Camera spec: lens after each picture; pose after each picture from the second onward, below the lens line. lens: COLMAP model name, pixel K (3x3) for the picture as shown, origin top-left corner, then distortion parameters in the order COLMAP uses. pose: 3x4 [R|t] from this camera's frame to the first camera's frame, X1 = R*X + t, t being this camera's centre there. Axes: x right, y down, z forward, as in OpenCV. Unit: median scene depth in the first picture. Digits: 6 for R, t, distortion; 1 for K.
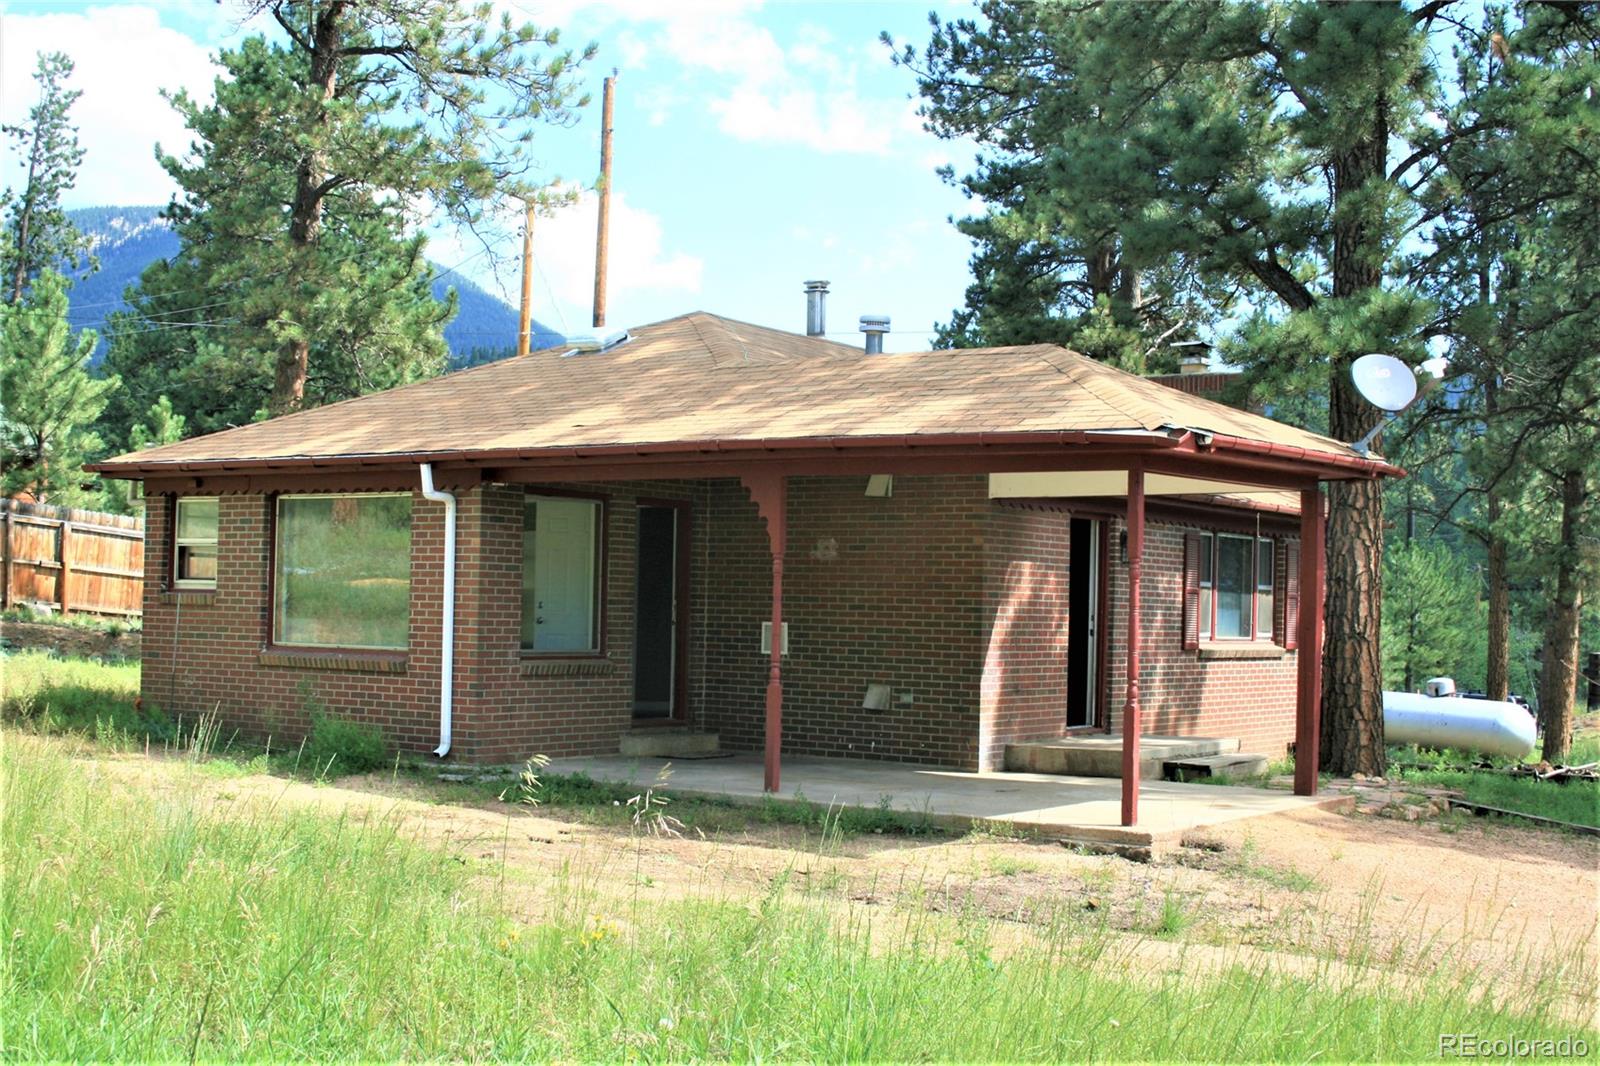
lens RADIAL K [[2056.7, 0, 800.0], [0, 2056.7, 533.0], [0, 0, 1]] dist [-0.064758, -0.020013]
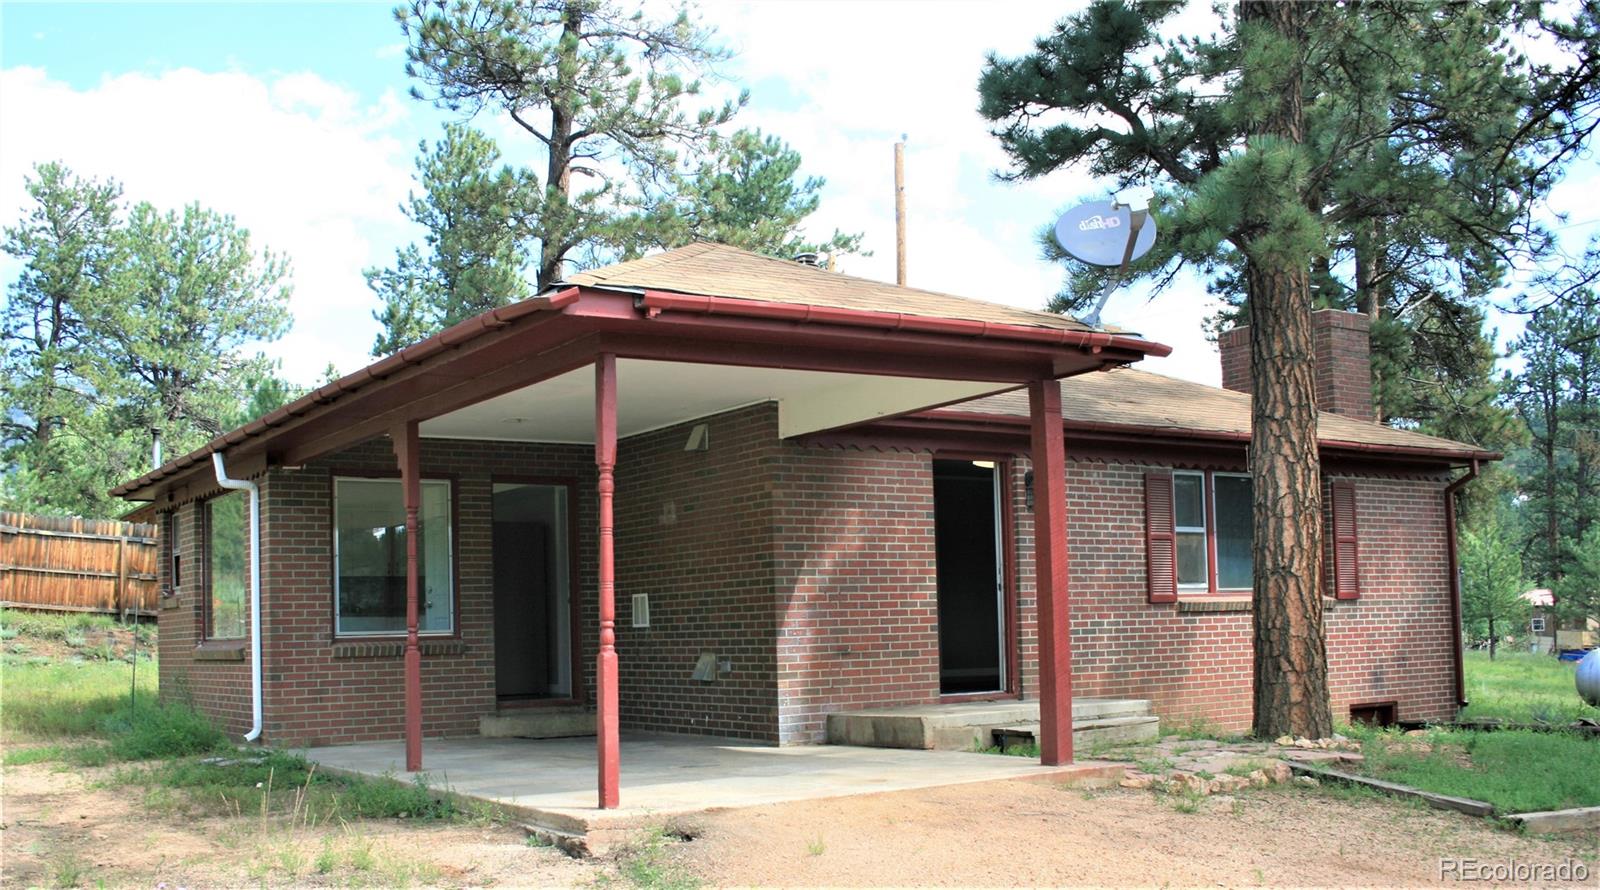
lens RADIAL K [[1605.0, 0, 797.3], [0, 1605.0, 532.2], [0, 0, 1]] dist [-0.110775, 0.002045]
pose [[0.931951, -0.071186, -0.355528, 0.317346], [0.062143, 0.997388, -0.036807, 0.045878], [0.357219, 0.012209, 0.933941, 0.323708]]
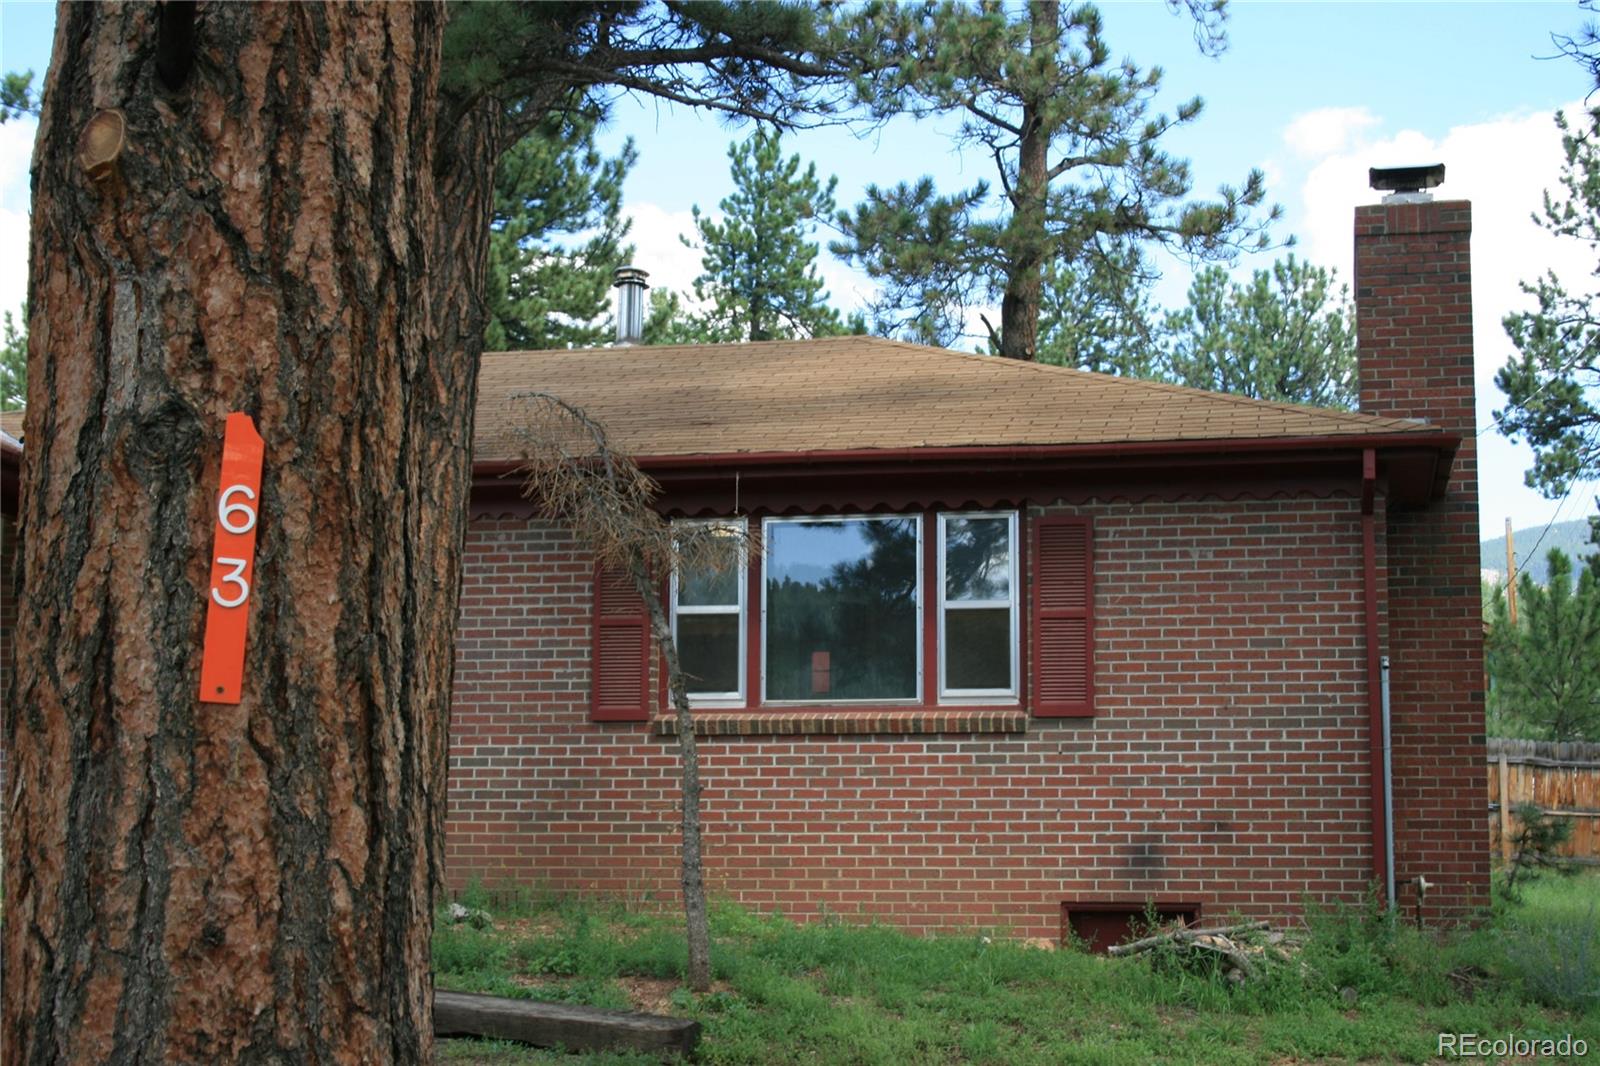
lens RADIAL K [[2415.4, 0, 800.0], [0, 2415.4, 533.0], [0, 0, 1]] dist [-0.016620, -0.050907]
pose [[0.398543, -0.164388, -0.902297, 0.924052], [0.037001, 0.985887, -0.163273, 0.129825], [0.916403, 0.031685, 0.399001, 0.839463]]
